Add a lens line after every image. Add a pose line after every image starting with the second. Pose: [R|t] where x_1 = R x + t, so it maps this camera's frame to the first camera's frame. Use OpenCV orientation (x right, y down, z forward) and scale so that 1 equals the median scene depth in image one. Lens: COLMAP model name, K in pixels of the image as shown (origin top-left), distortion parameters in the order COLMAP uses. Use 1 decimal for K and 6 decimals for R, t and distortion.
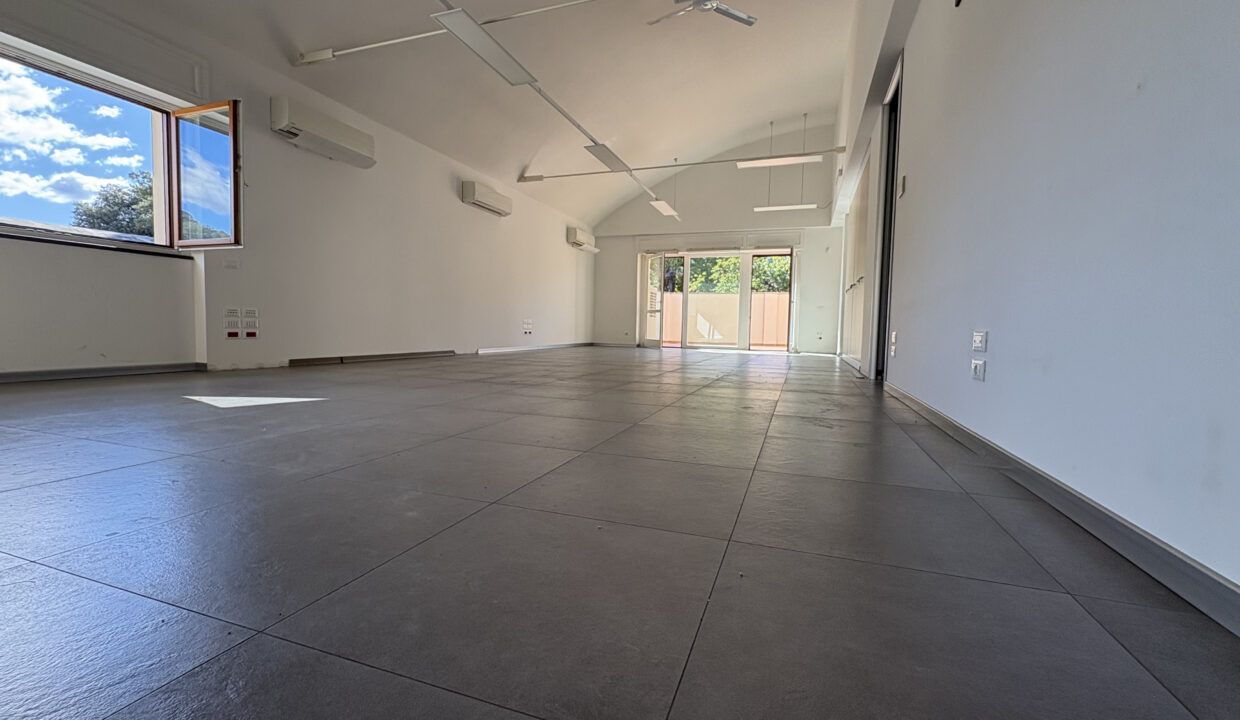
lens RADIAL K [[512.1, 0, 615.3], [0, 512.1, 359.7], [0, 0, 1]] dist [-0.002691, 0.001457]
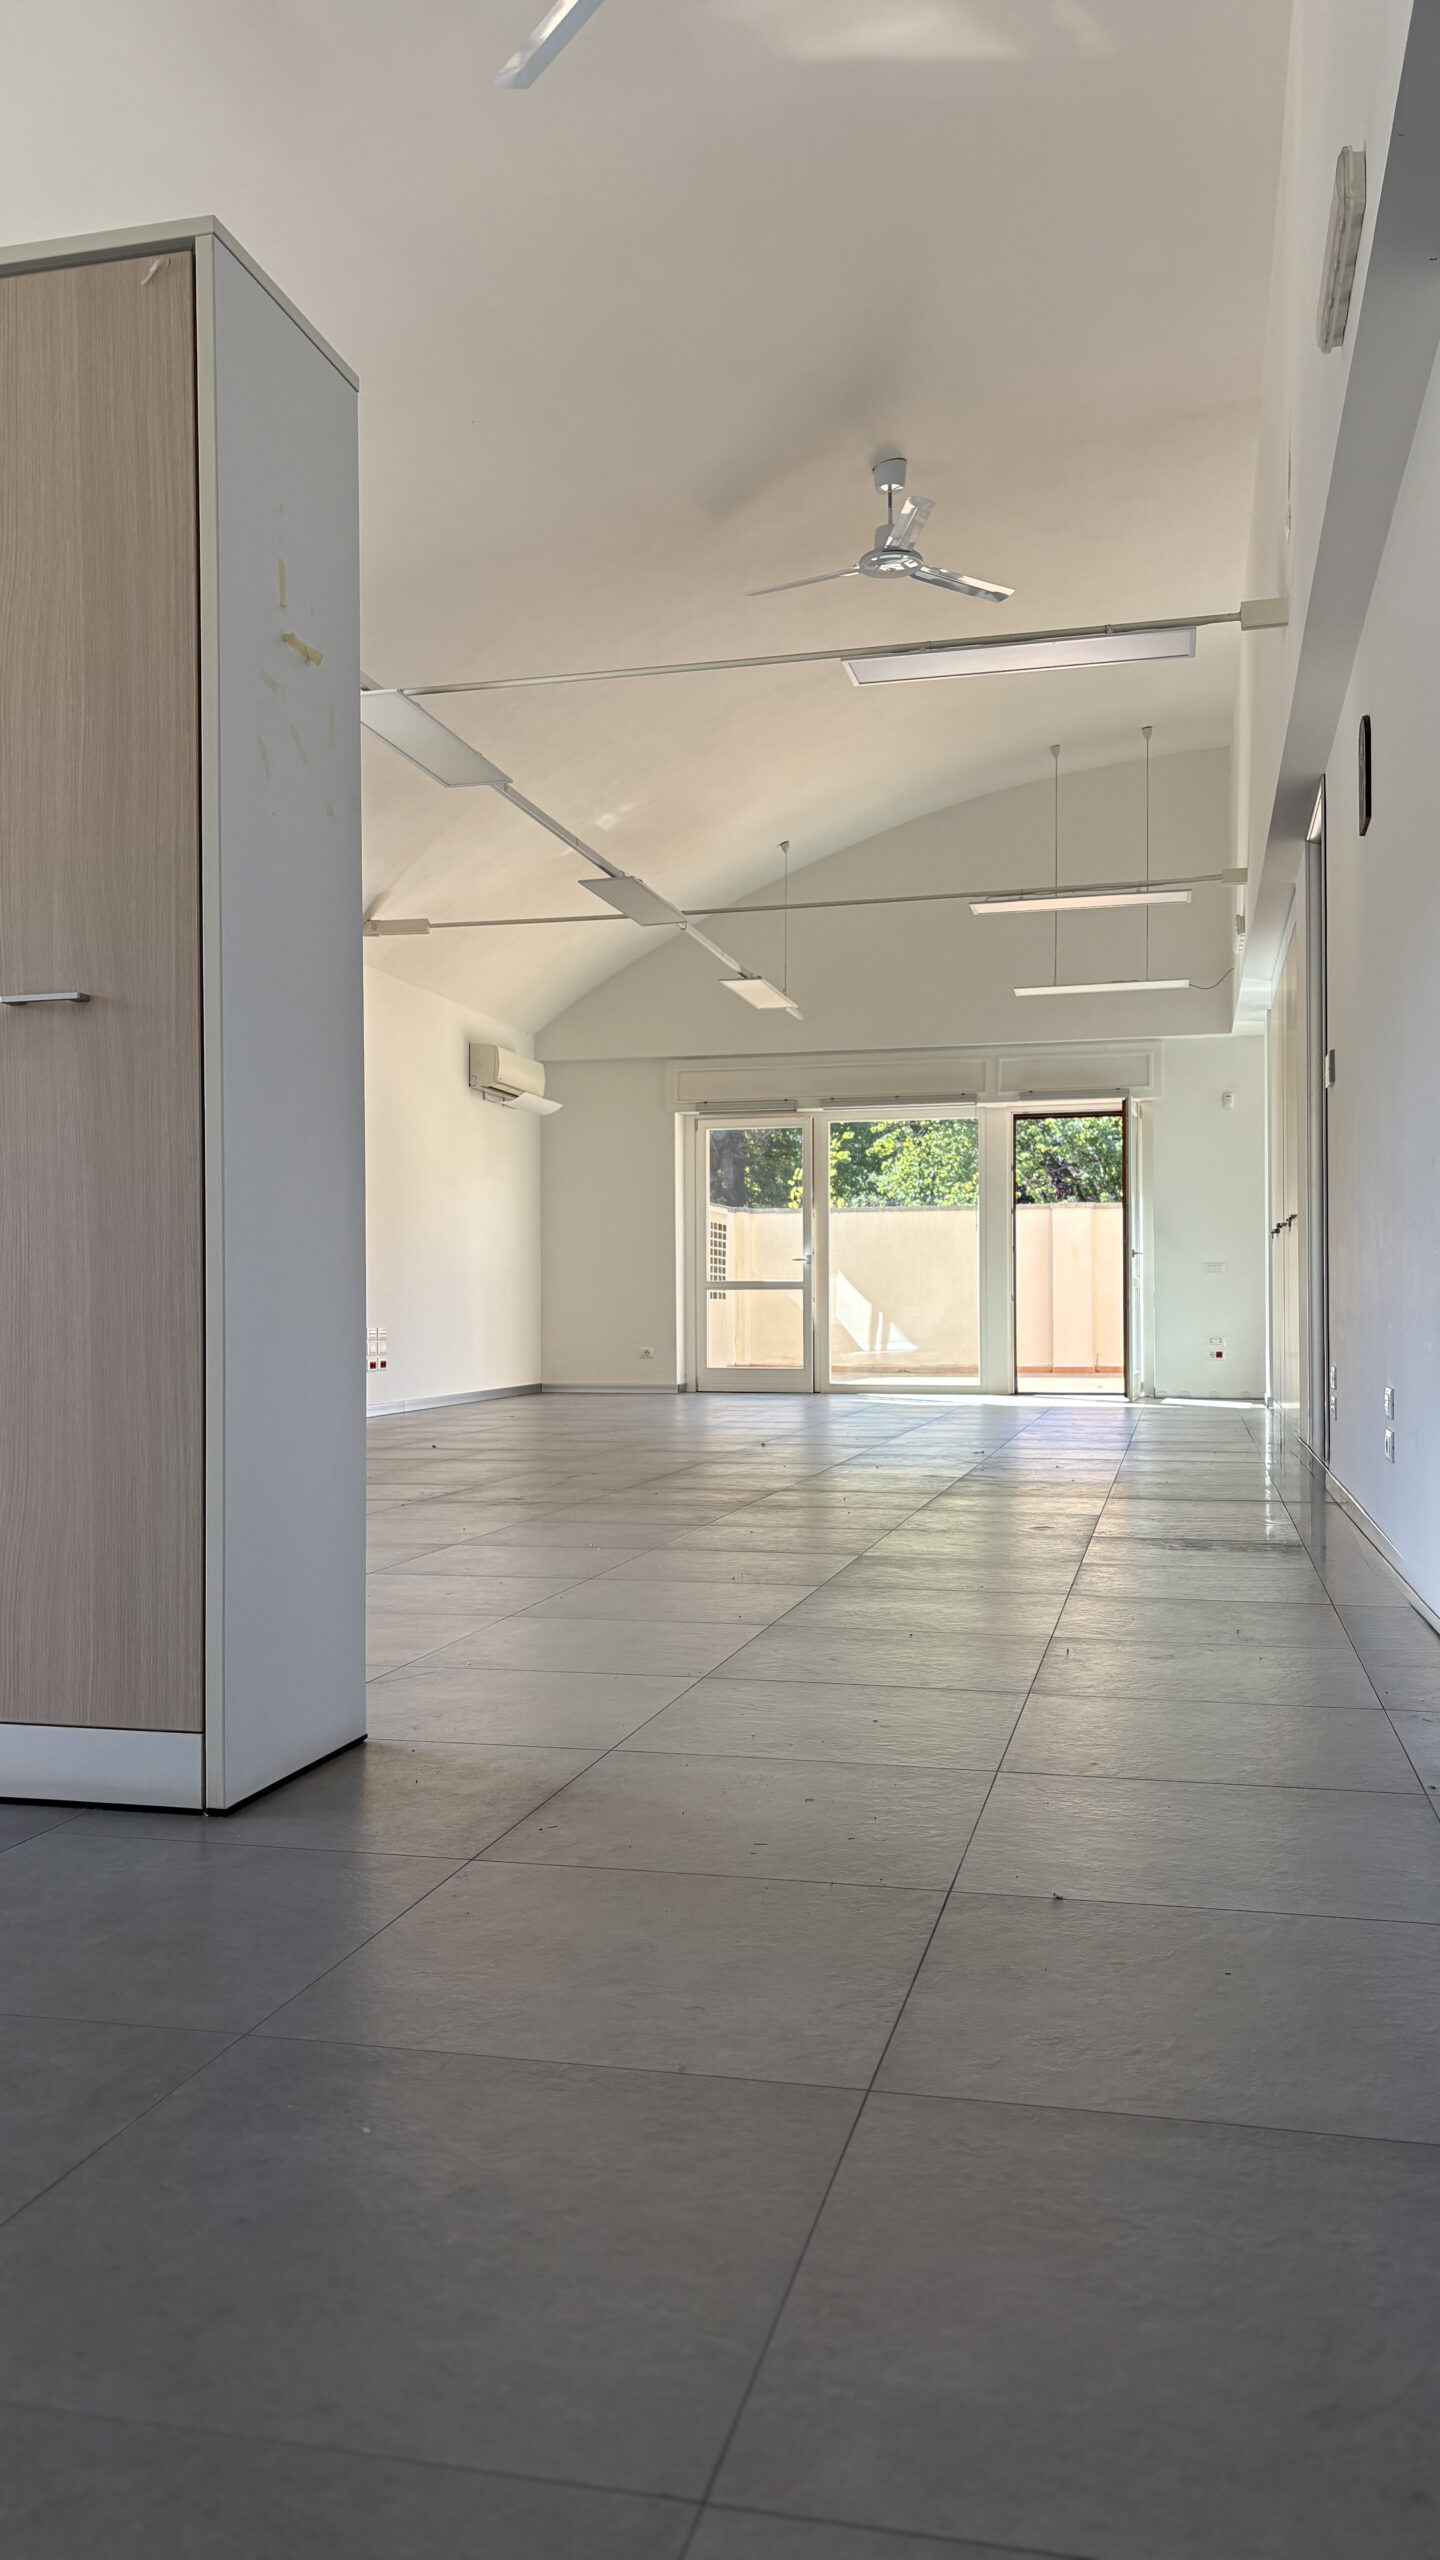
lens RADIAL K [[1926.4, 0, 708.4], [0, 1926.4, 1291.3], [0, 0, 1]] dist [0.062872, -0.077381]
pose [[0.993895, -0.023163, 0.107874, -0.080697], [0.030707, 0.997157, -0.068807, -0.005974], [-0.105973, 0.071700, 0.991781, -0.261634]]
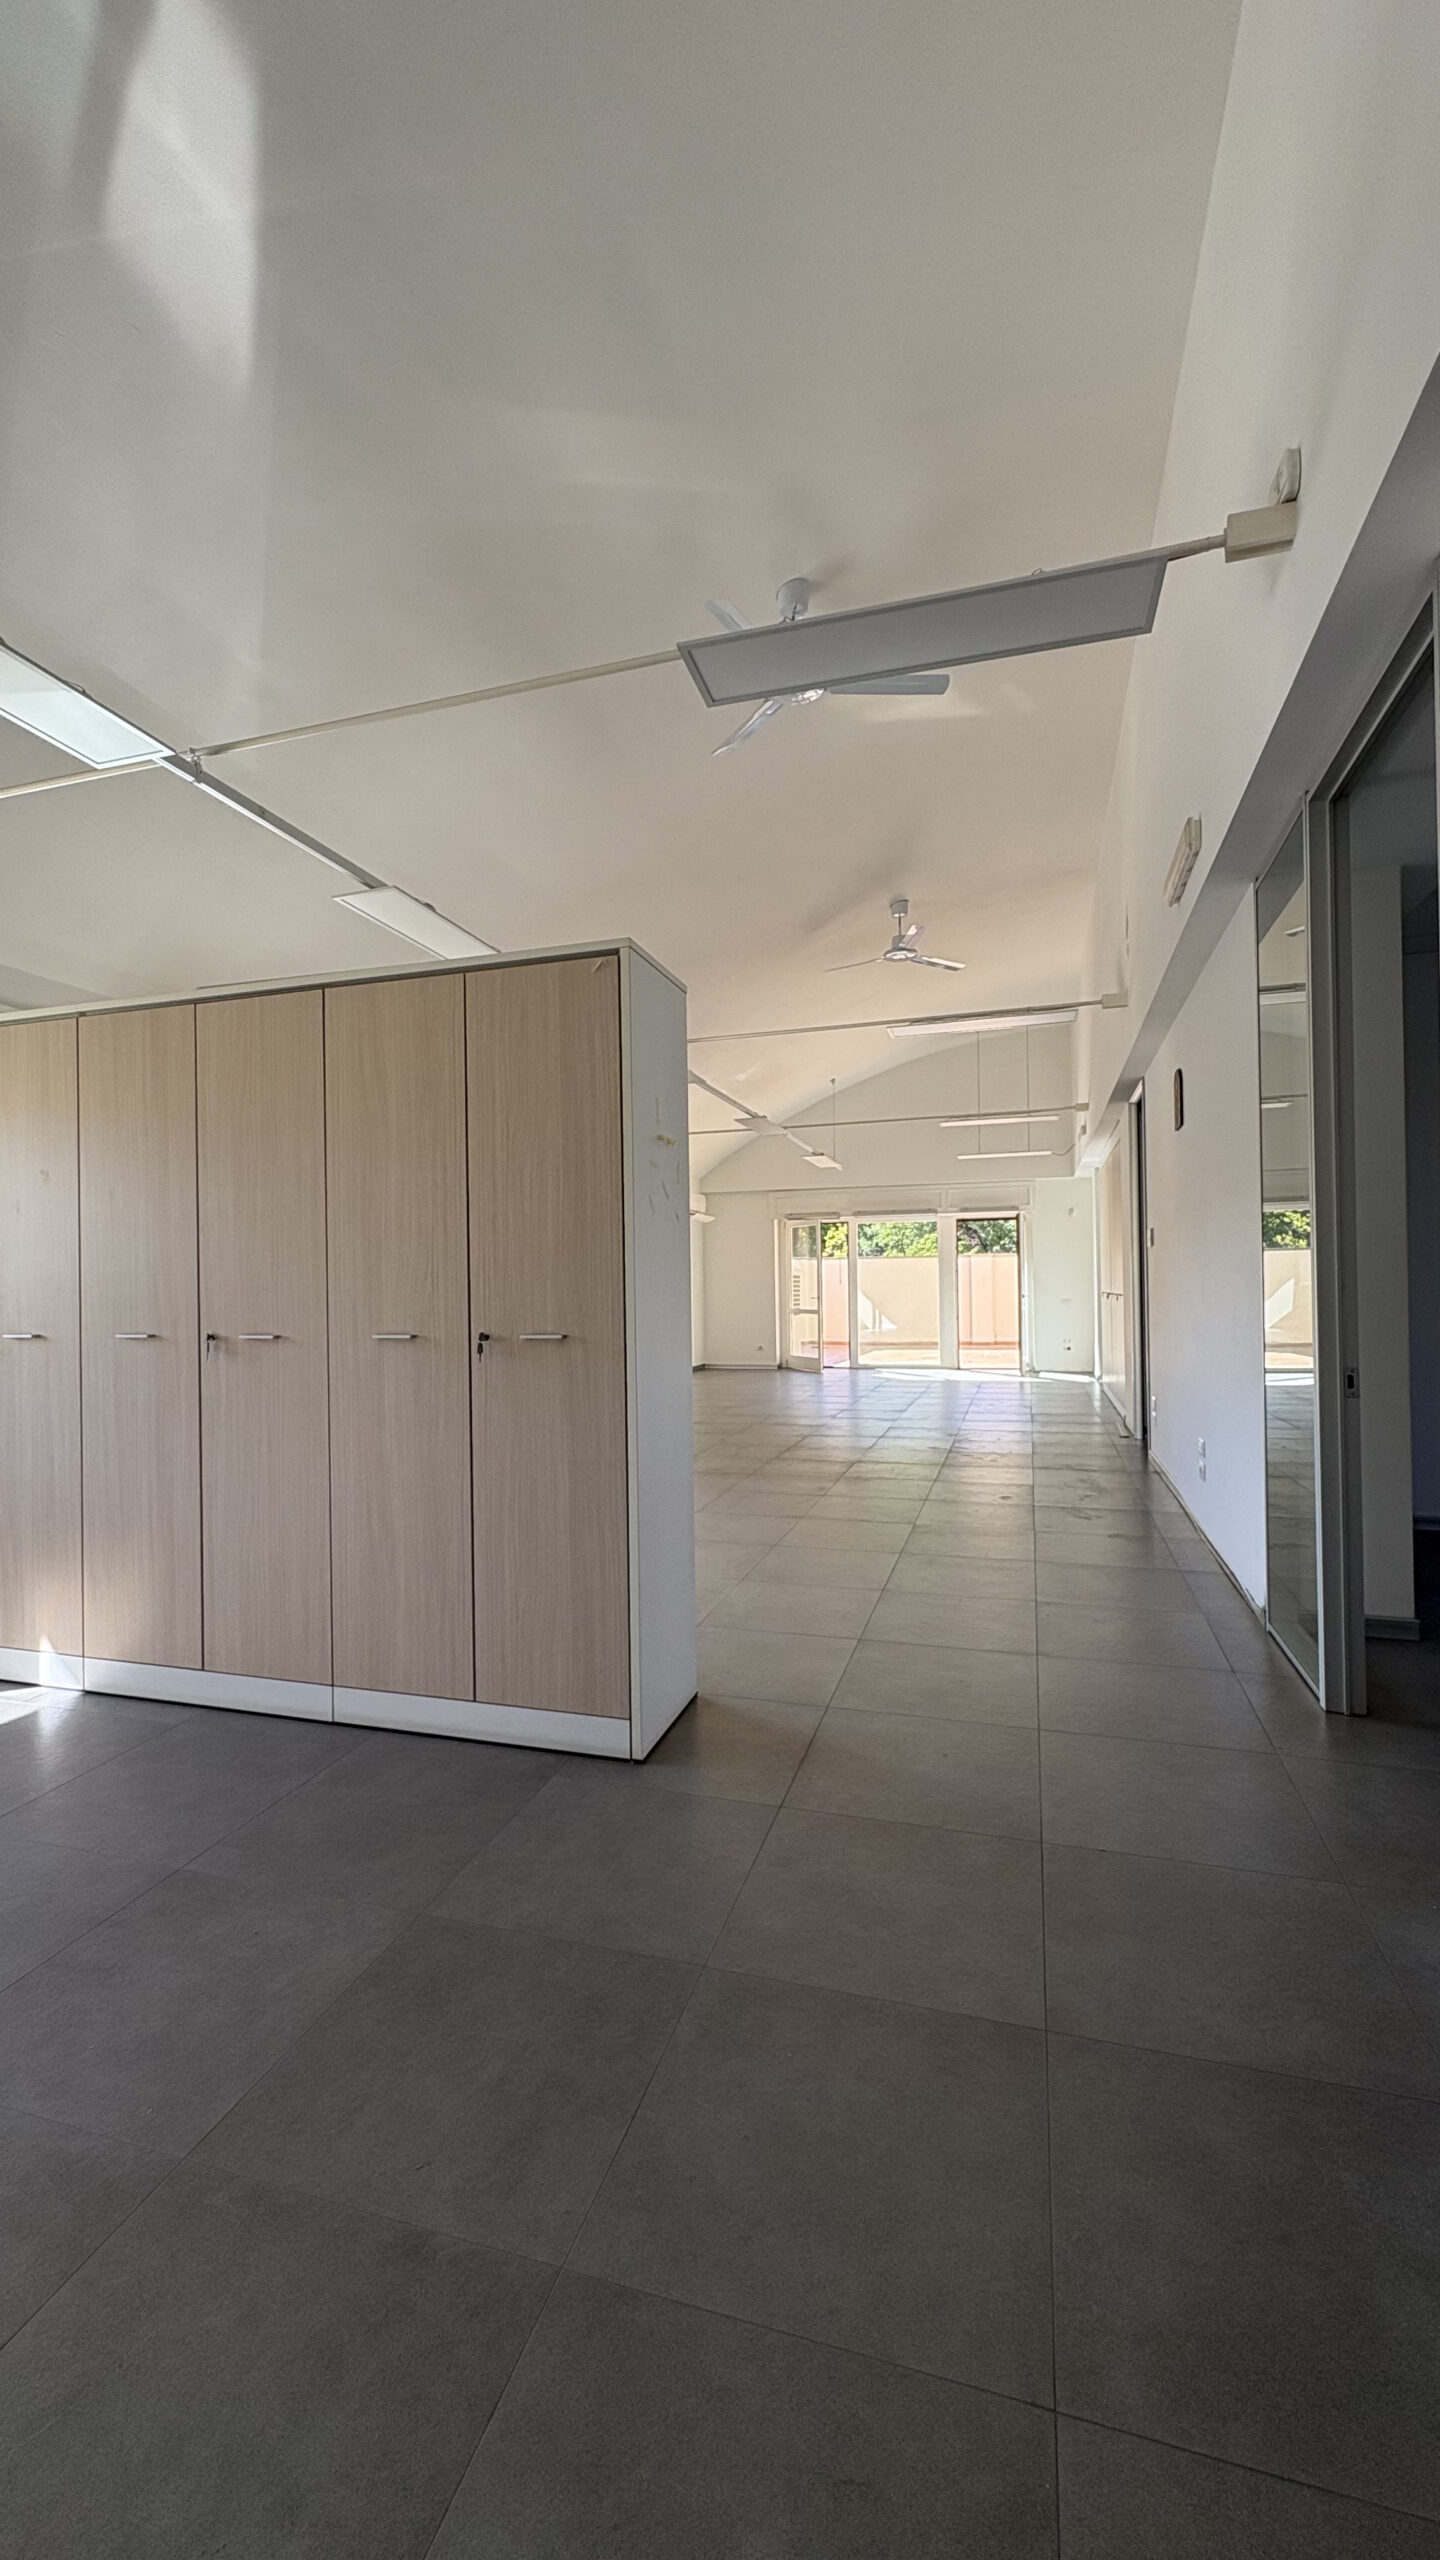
lens RADIAL K [[1021.6, 0, 715.0], [0, 1021.6, 1276.6], [0, 0, 1]] dist [-0.001461, 0.000854]
pose [[0.998122, -0.031879, 0.052302, -0.107614], [0.035598, 0.996785, -0.071780, -0.057978], [-0.049845, 0.073507, 0.996048, -0.265321]]
